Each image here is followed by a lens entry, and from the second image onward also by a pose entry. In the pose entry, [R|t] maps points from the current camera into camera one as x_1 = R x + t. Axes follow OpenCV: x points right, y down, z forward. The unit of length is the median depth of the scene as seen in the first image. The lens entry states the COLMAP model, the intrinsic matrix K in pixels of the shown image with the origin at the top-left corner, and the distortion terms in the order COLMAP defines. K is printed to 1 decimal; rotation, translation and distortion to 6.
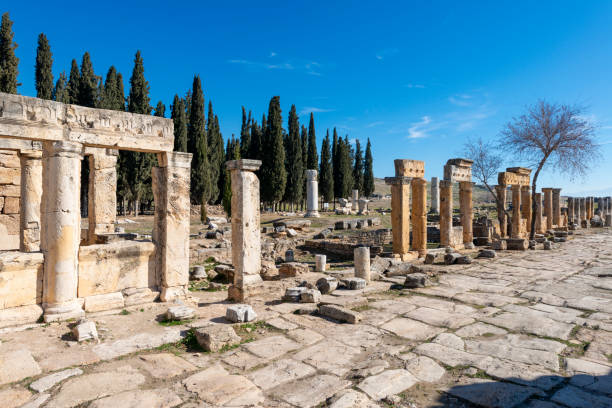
lens RADIAL K [[408.0, 0, 305.8], [0, 408.0, 204.0], [0, 0, 1]] dist [0.019946, -0.013834]
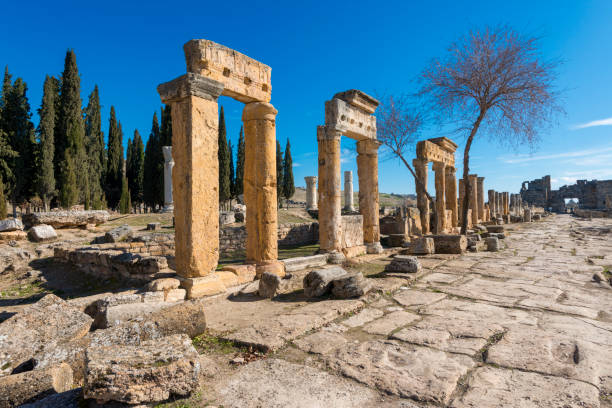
lens RADIAL K [[370.1, 0, 305.0], [0, 370.1, 203.5], [0, 0, 1]] dist [0.023881, -0.000343]
pose [[0.987685, -0.008586, 0.156219, 0.258639], [0.011829, 0.999733, -0.019843, 0.055856], [-0.156007, 0.021447, 0.987523, 0.577309]]
